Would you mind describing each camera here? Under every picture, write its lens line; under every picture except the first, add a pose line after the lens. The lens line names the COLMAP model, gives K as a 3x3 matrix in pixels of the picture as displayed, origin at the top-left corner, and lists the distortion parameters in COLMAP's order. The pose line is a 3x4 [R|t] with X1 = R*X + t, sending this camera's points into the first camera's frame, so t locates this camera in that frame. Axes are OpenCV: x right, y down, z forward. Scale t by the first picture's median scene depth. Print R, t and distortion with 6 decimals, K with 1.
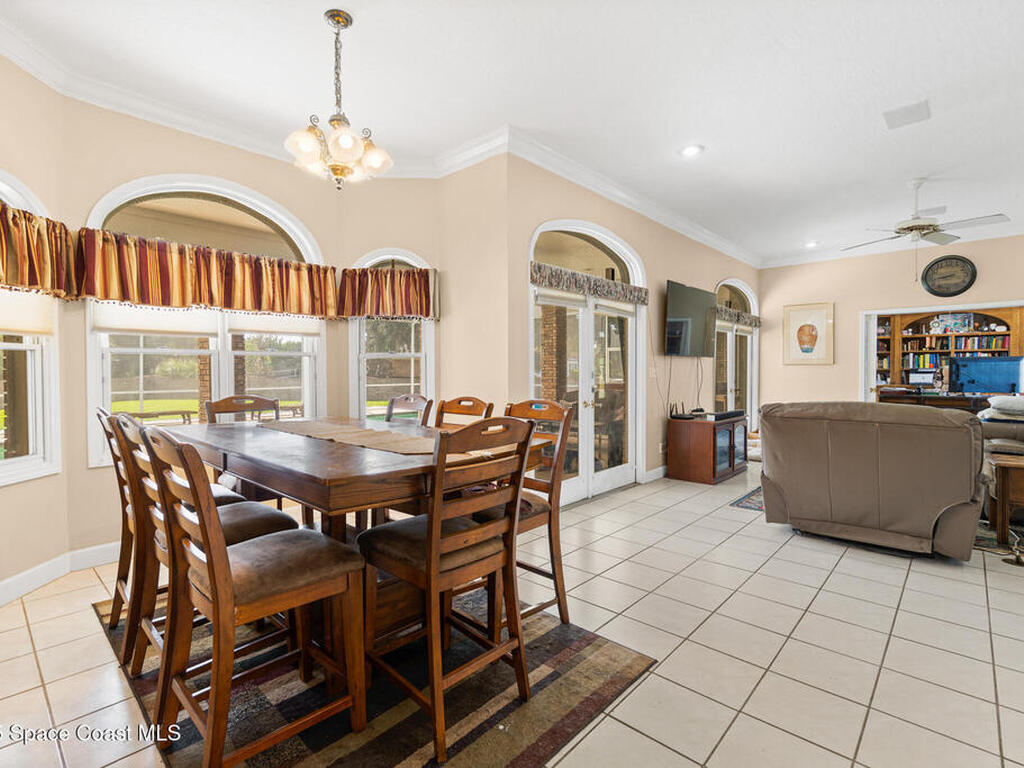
lens RADIAL K [[501.0, 0, 501.7], [0, 501.0, 377.6], [0, 0, 1]] dist [-0.001663, 0.001496]
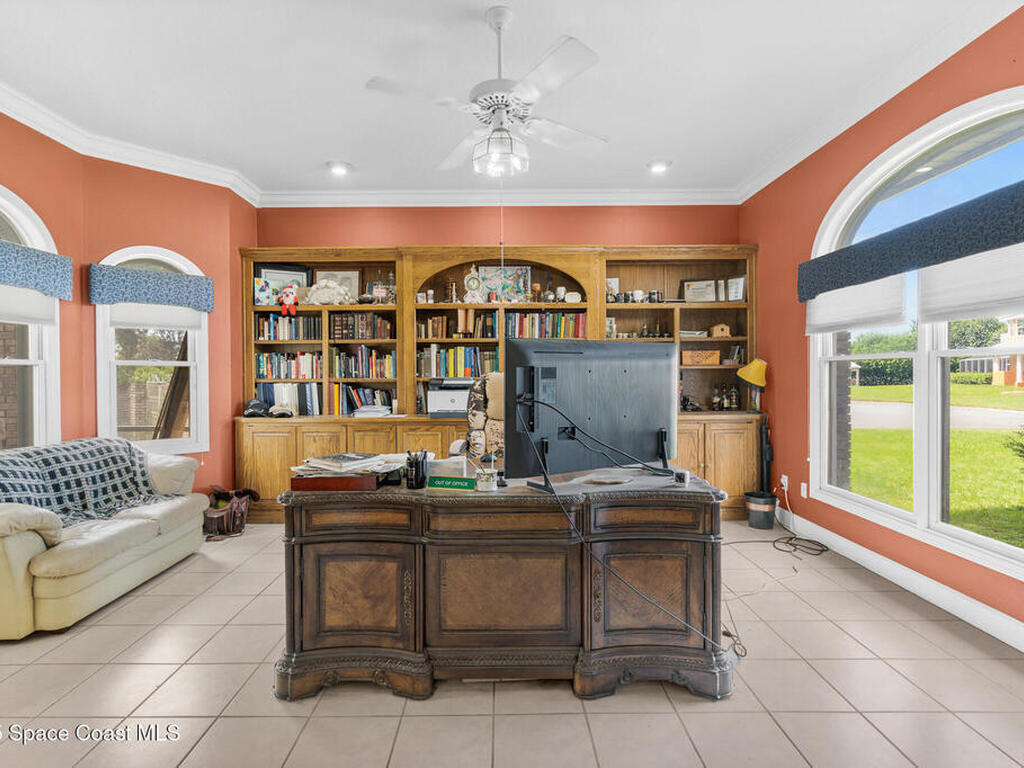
lens RADIAL K [[501.0, 0, 501.7], [0, 501.0, 377.6], [0, 0, 1]] dist [-0.001663, 0.001496]
pose [[0.729446, -0.006638, 0.684006, 0.600892], [0.013999, 0.999888, -0.005226, -0.016645], [-0.683895, 0.013387, 0.729457, 0.682472]]
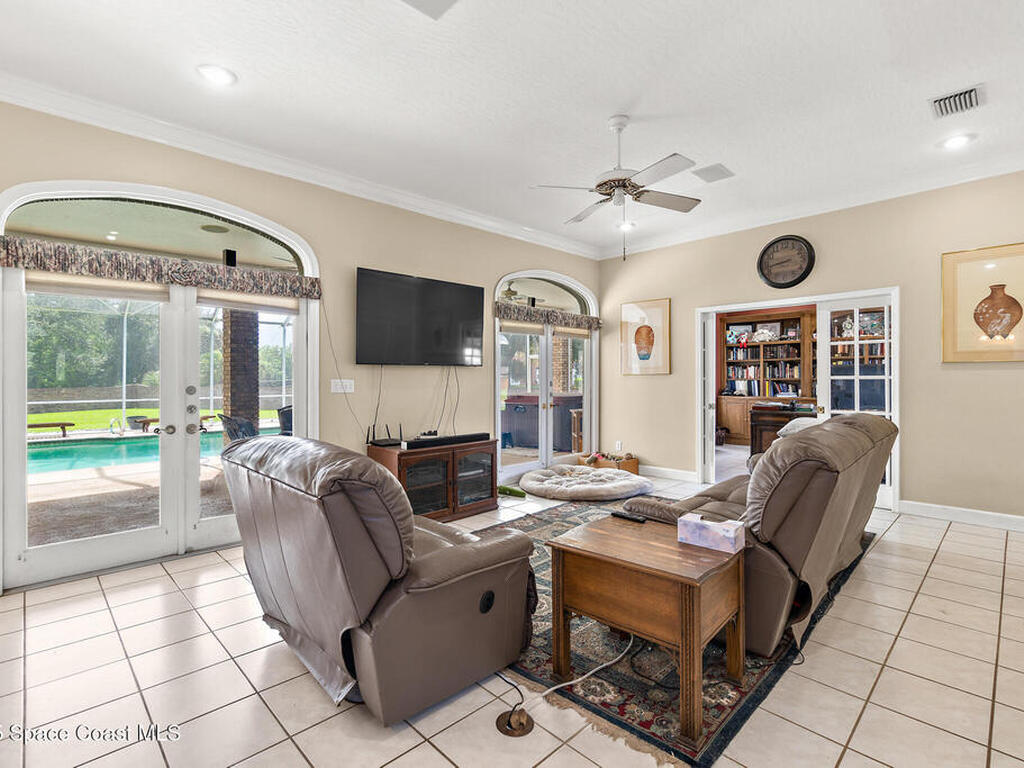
lens RADIAL K [[501.0, 0, 501.7], [0, 501.0, 377.6], [0, 0, 1]] dist [-0.001663, 0.001496]
pose [[0.998406, -0.001213, -0.056423, 0.353439], [0.000337, 0.999879, -0.015543, -0.006749], [0.056435, 0.015499, 0.998286, 0.140936]]
